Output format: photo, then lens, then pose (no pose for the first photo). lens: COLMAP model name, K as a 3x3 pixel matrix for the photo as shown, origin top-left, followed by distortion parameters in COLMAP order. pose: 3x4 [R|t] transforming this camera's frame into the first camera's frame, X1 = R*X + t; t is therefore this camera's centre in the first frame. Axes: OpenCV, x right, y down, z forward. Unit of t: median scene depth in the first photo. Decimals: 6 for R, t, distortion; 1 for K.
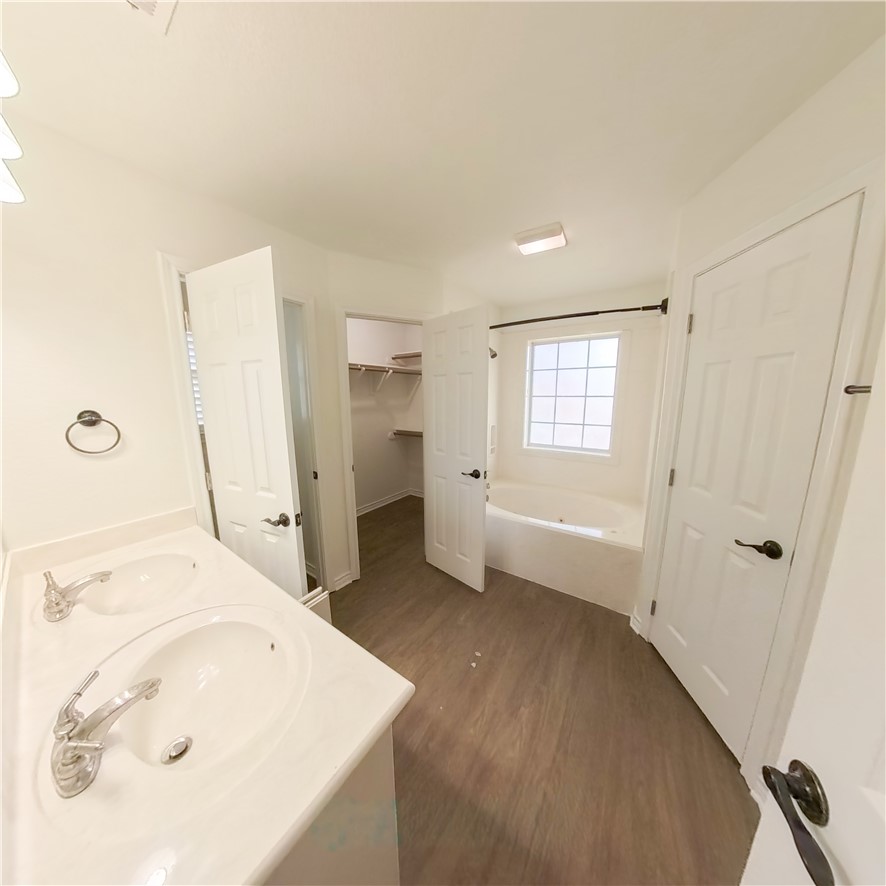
lens RADIAL K [[289.6, 0, 443.7], [0, 289.6, 441.9], [0, 0, 1]] dist [-0.017578, 0.000535]
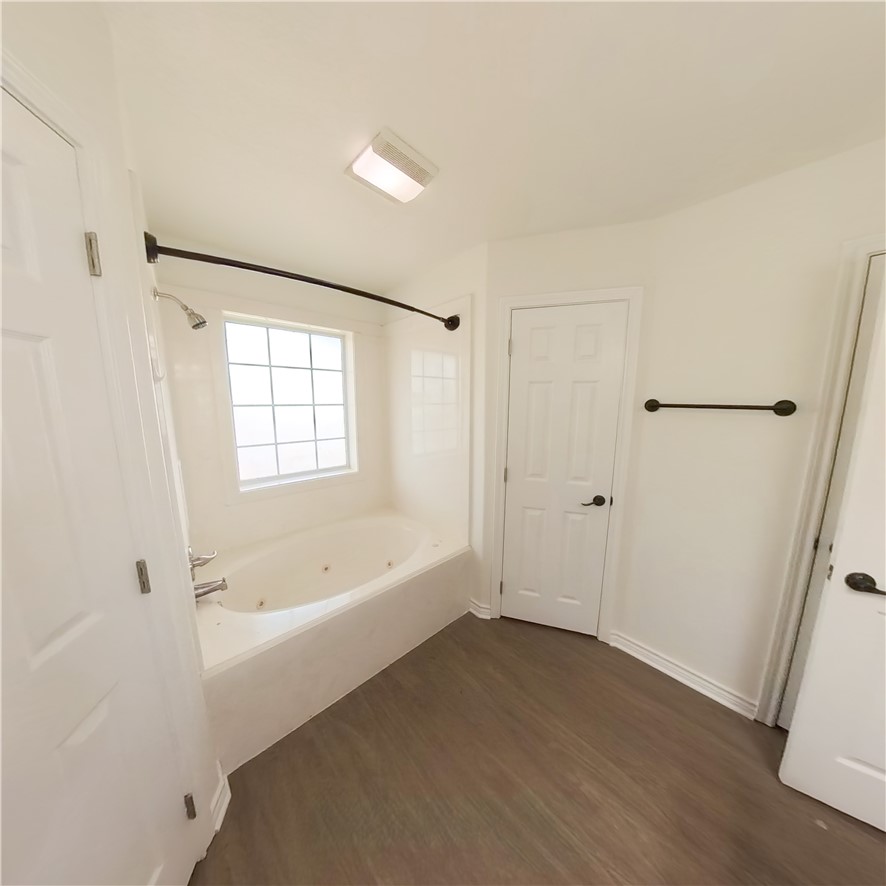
lens RADIAL K [[289.6, 0, 441.3], [0, 289.6, 444.5], [0, 0, 1]] dist [-0.017578, 0.000535]
pose [[0.228119, -0.137773, 0.963836, -0.376489], [0.146322, 0.983546, 0.105959, -0.154251], [-0.962576, 0.116860, 0.244524, 0.882551]]
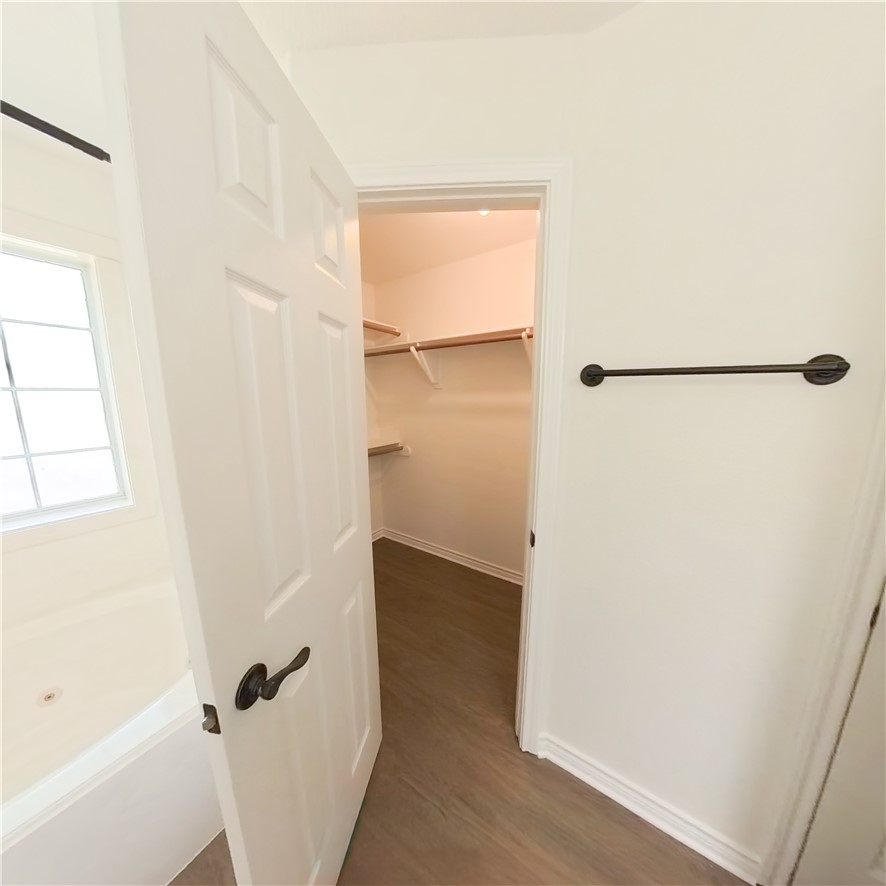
lens RADIAL K [[289.6, 0, 440.3], [0, 289.6, 442.3], [0, 0, 1]] dist [-0.017578, 0.000535]
pose [[-0.005877, -0.164044, 0.986435, 0.151886], [0.161990, 0.973267, 0.162819, -0.088480], [-0.986775, 0.160750, 0.020854, 0.720025]]
